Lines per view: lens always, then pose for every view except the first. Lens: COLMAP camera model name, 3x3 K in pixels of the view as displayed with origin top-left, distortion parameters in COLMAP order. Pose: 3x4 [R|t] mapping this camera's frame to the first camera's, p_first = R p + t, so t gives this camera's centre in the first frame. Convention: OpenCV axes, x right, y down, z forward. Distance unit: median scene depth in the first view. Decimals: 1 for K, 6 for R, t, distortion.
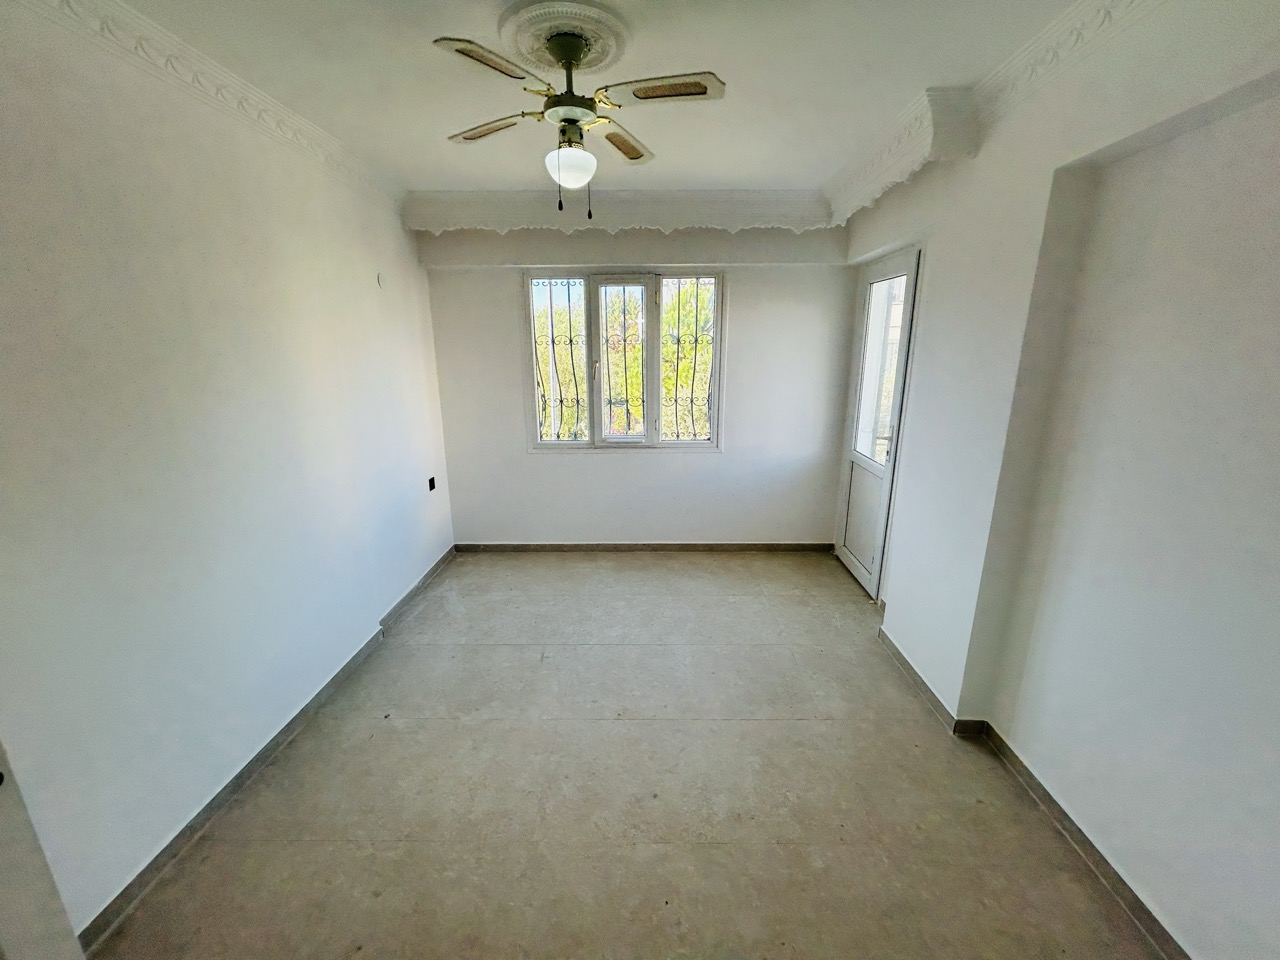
lens RADIAL K [[512.8, 0, 640.5], [0, 512.8, 480.8], [0, 0, 1]] dist [-0.001936, 0.000076]
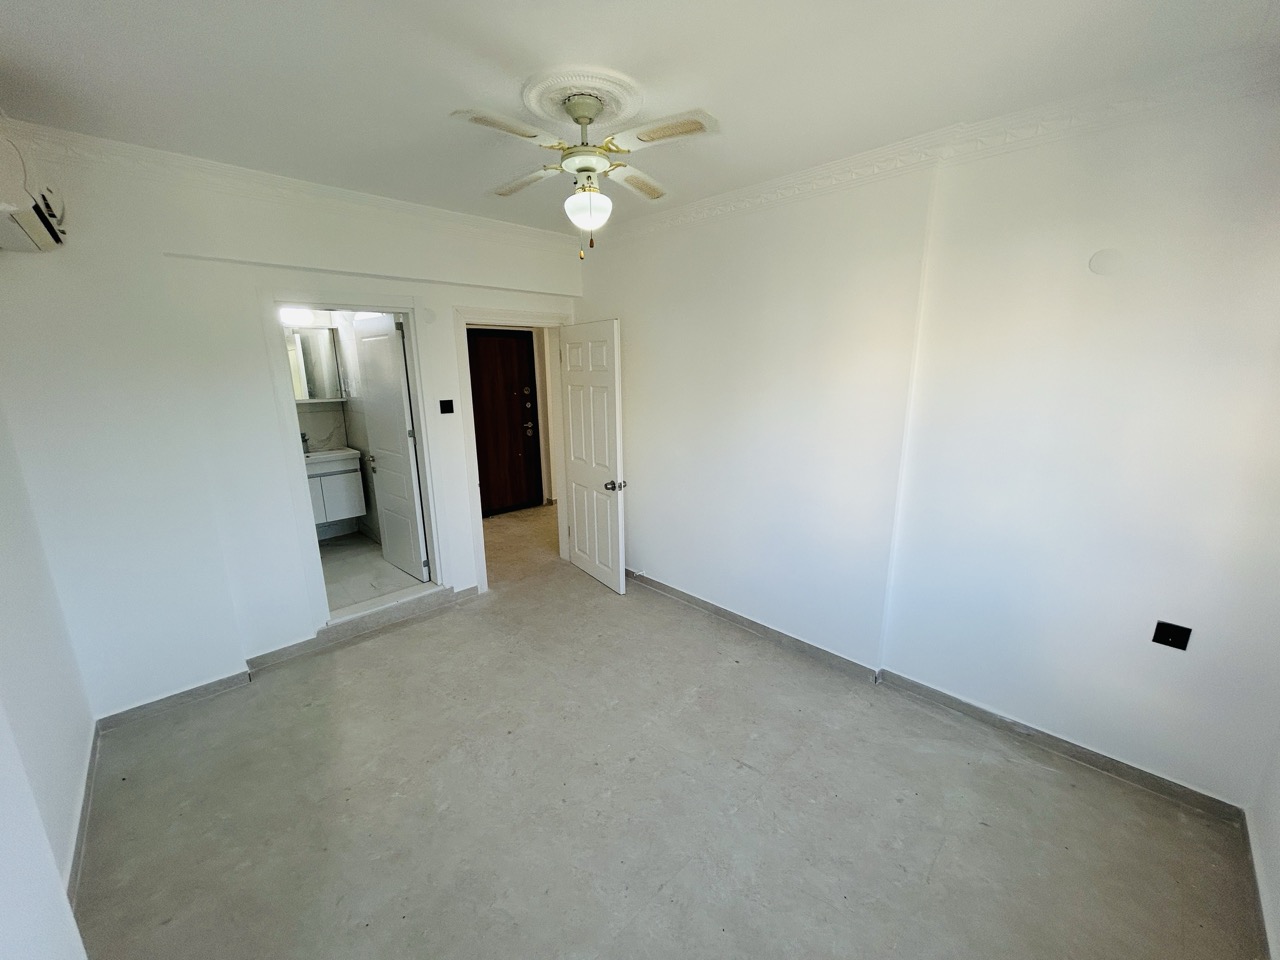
lens RADIAL K [[516.3, 0, 637.8], [0, 516.3, 477.9], [0, 0, 1]] dist [0.001207, -0.000038]
pose [[-0.701773, 0.170840, -0.691613, 0.313021], [-0.165120, 0.905376, 0.391190, -0.266404], [0.693001, 0.388726, -0.607159, 0.948844]]
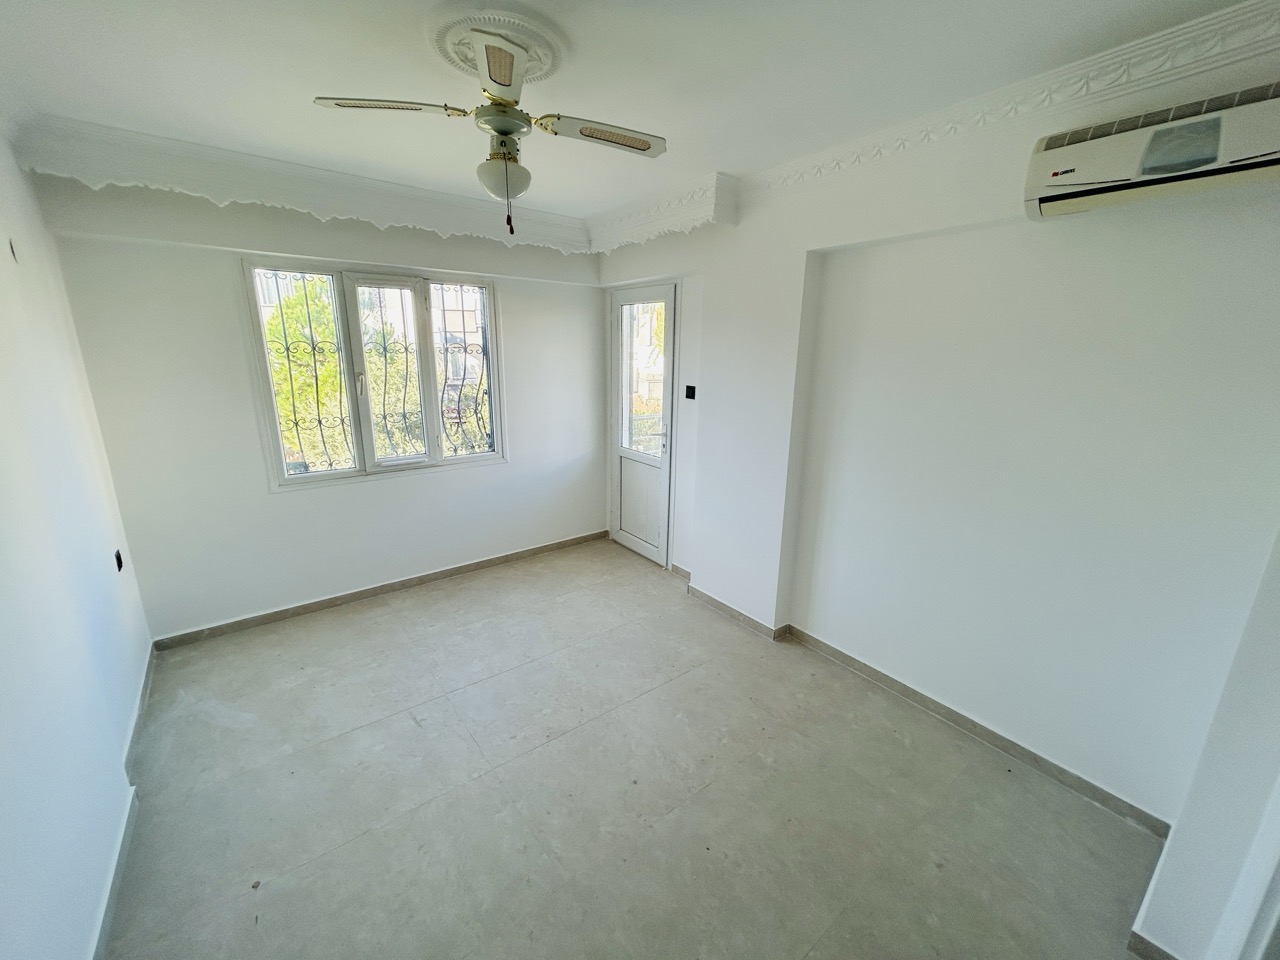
lens RADIAL K [[512.8, 0, 640.5], [0, 512.8, 480.8], [0, 0, 1]] dist [-0.001936, 0.000076]
pose [[0.779924, -0.141625, 0.609640, -0.288601], [0.143383, 0.988587, 0.046225, -0.032481], [-0.609229, 0.051360, 0.791330, 0.058728]]
